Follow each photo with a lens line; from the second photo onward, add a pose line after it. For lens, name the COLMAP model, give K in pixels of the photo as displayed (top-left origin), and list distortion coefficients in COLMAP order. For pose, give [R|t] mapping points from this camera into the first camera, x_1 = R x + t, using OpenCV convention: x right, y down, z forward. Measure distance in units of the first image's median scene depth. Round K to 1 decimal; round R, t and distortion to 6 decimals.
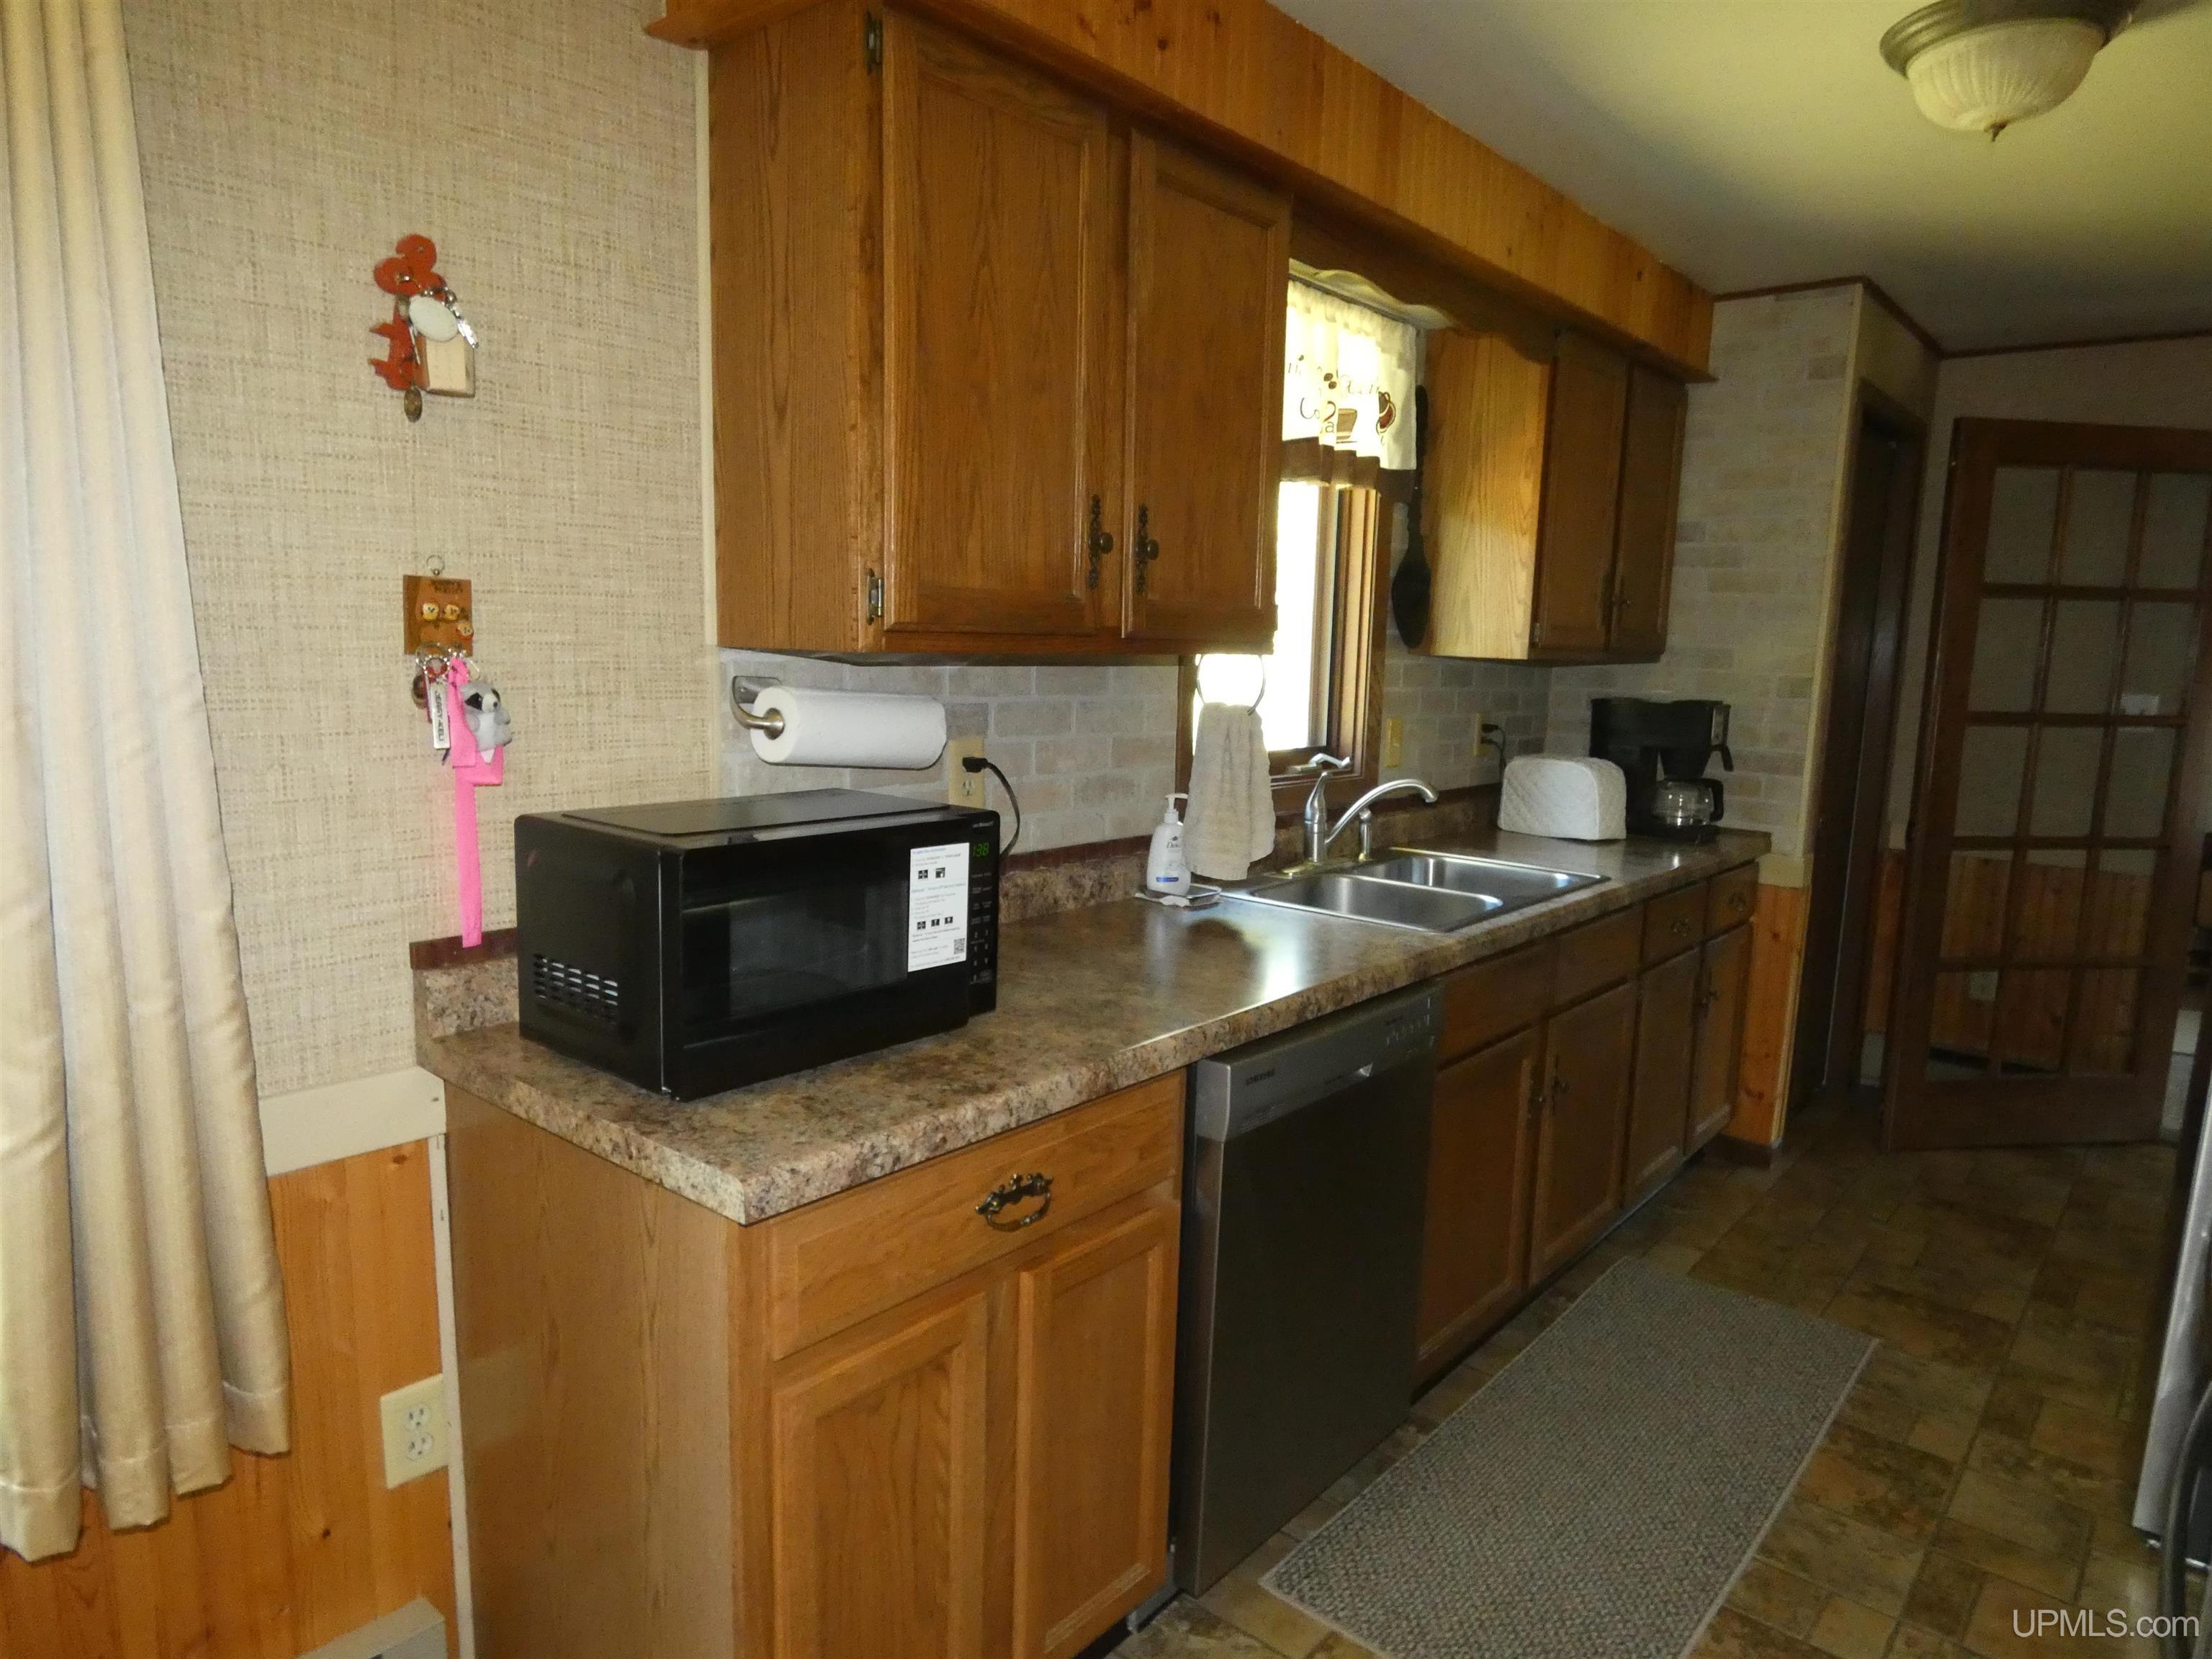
lens RADIAL K [[1415.4, 0, 1119.2], [0, 1415.4, 833.7], [0, 0, 1]] dist [0.001962, -0.009703]
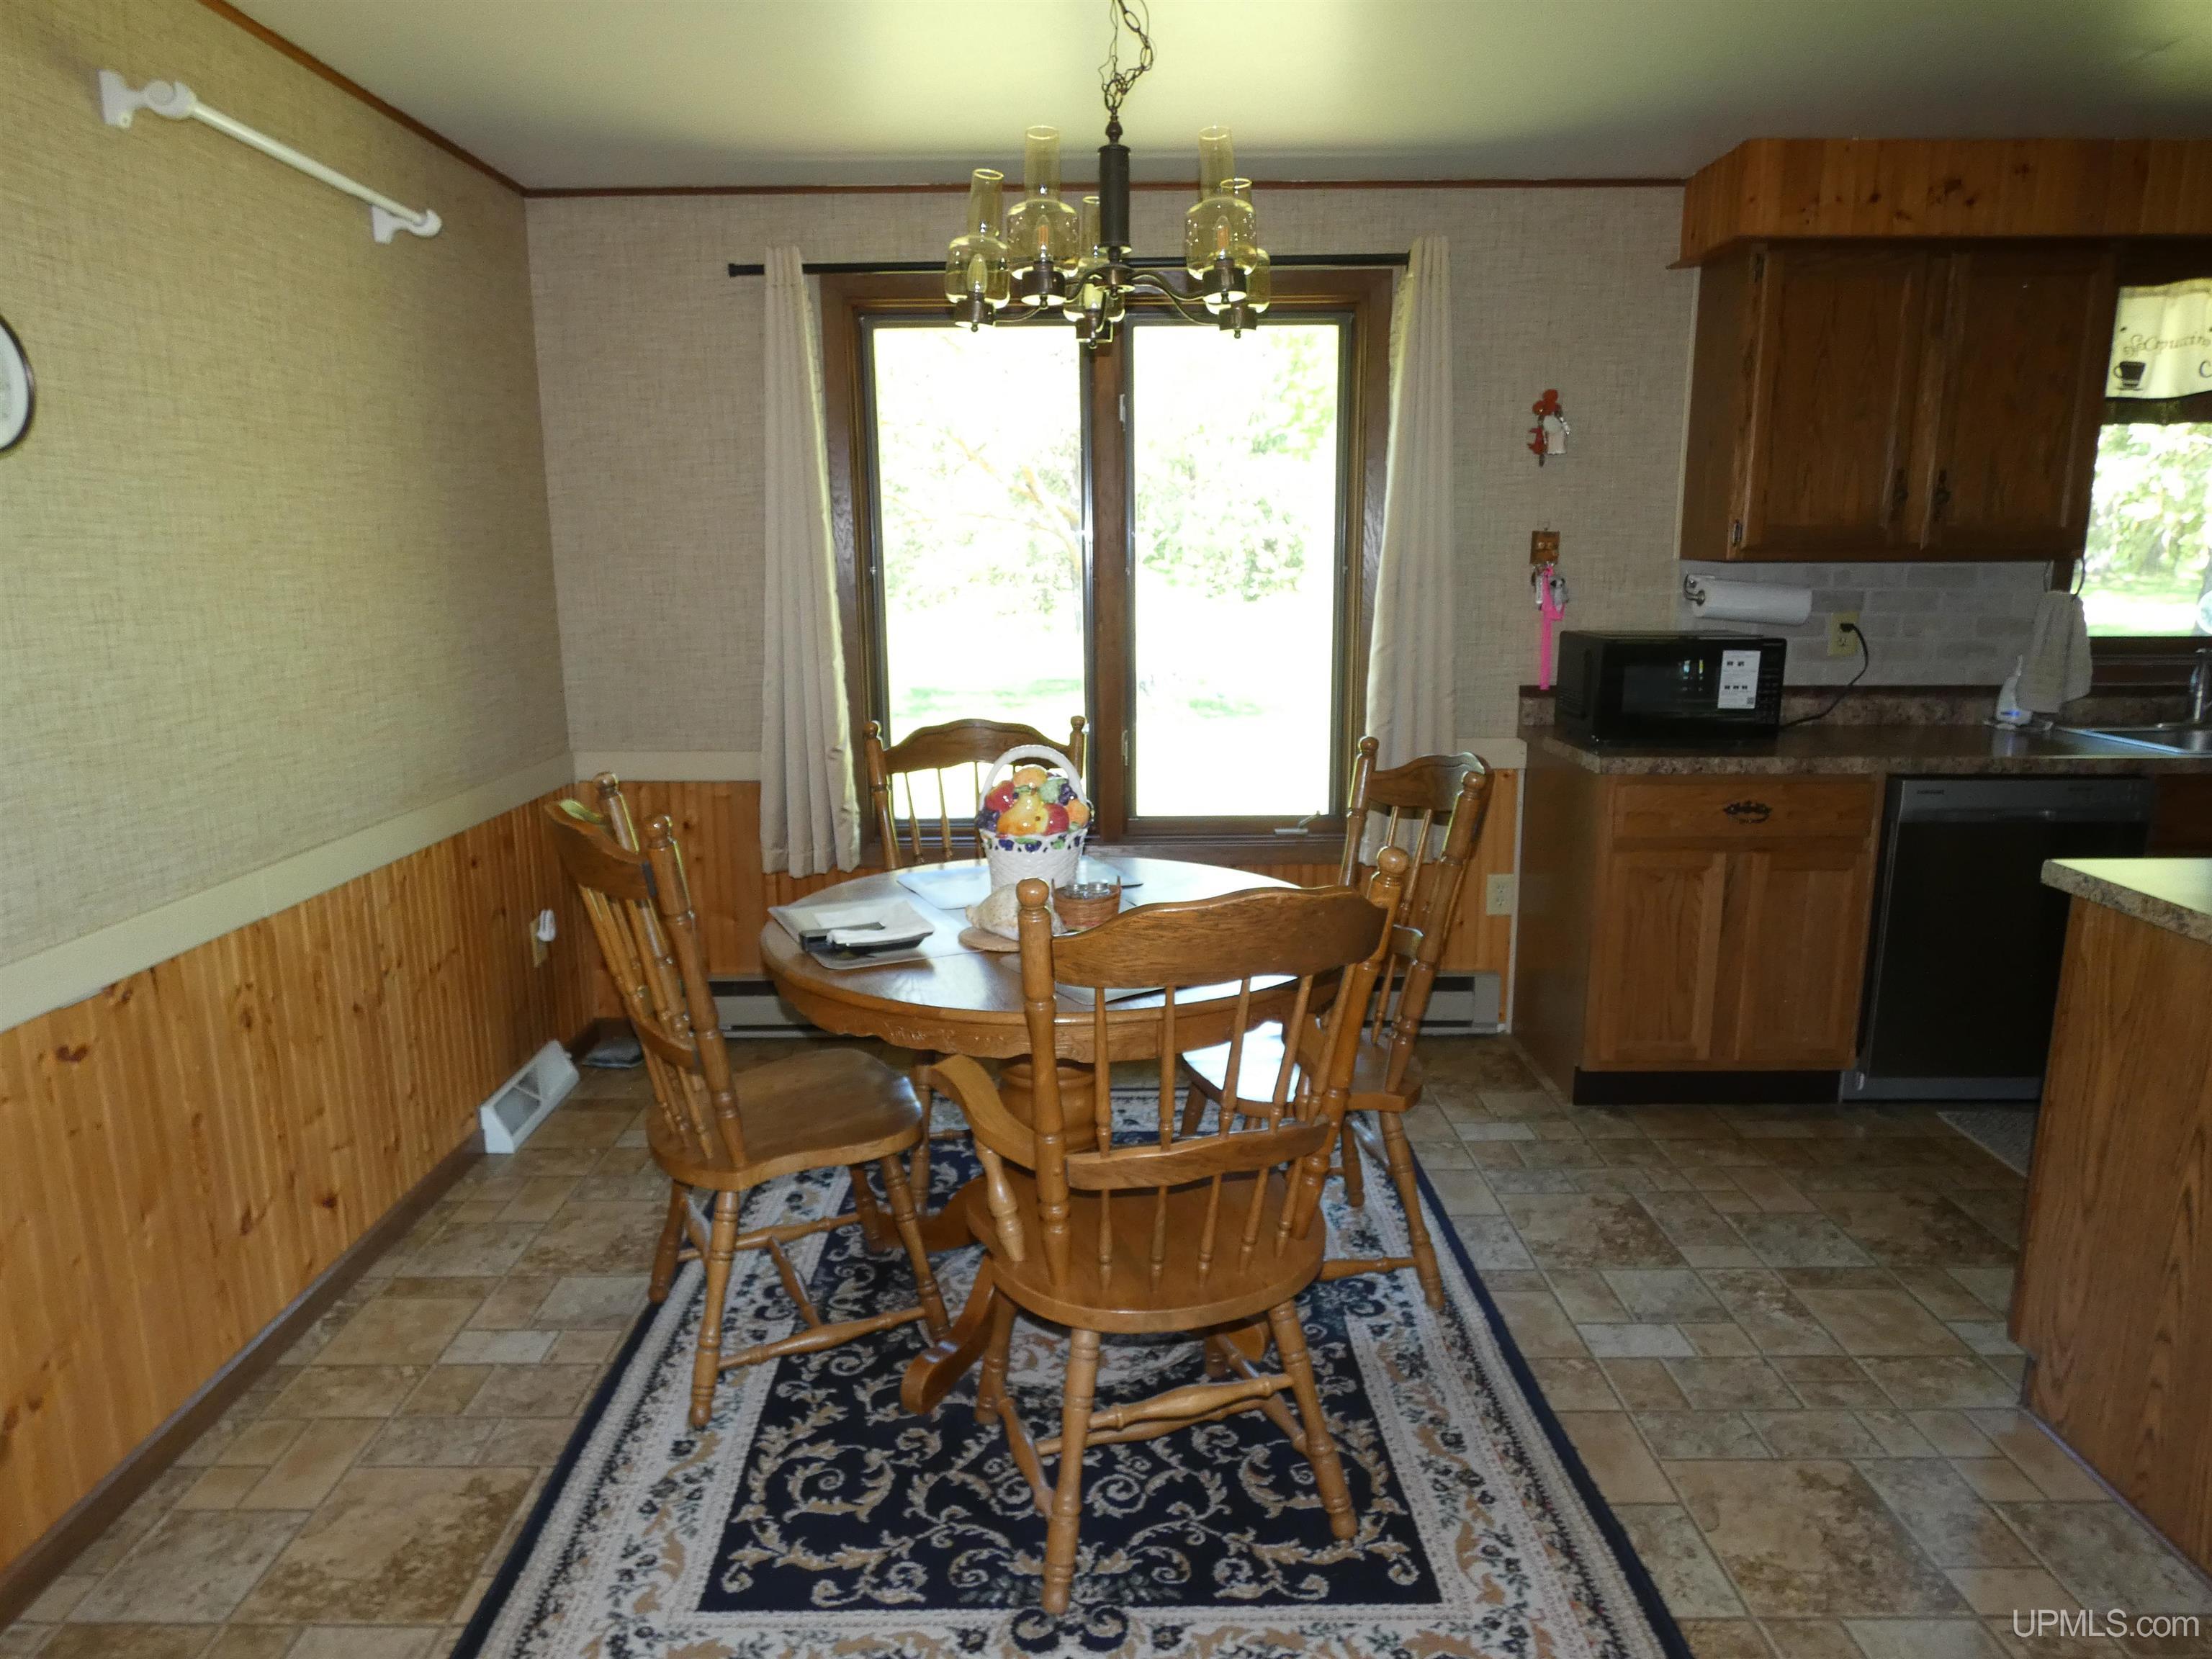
lens RADIAL K [[1415.4, 0, 1117.3], [0, 1415.4, 847.4], [0, 0, 1]] dist [0.001962, -0.009703]
pose [[0.671607, 0.129091, -0.729575, 0.823367], [-0.082839, 0.991613, 0.099199, 0.166313], [0.736262, -0.006185, 0.676668, -1.122721]]
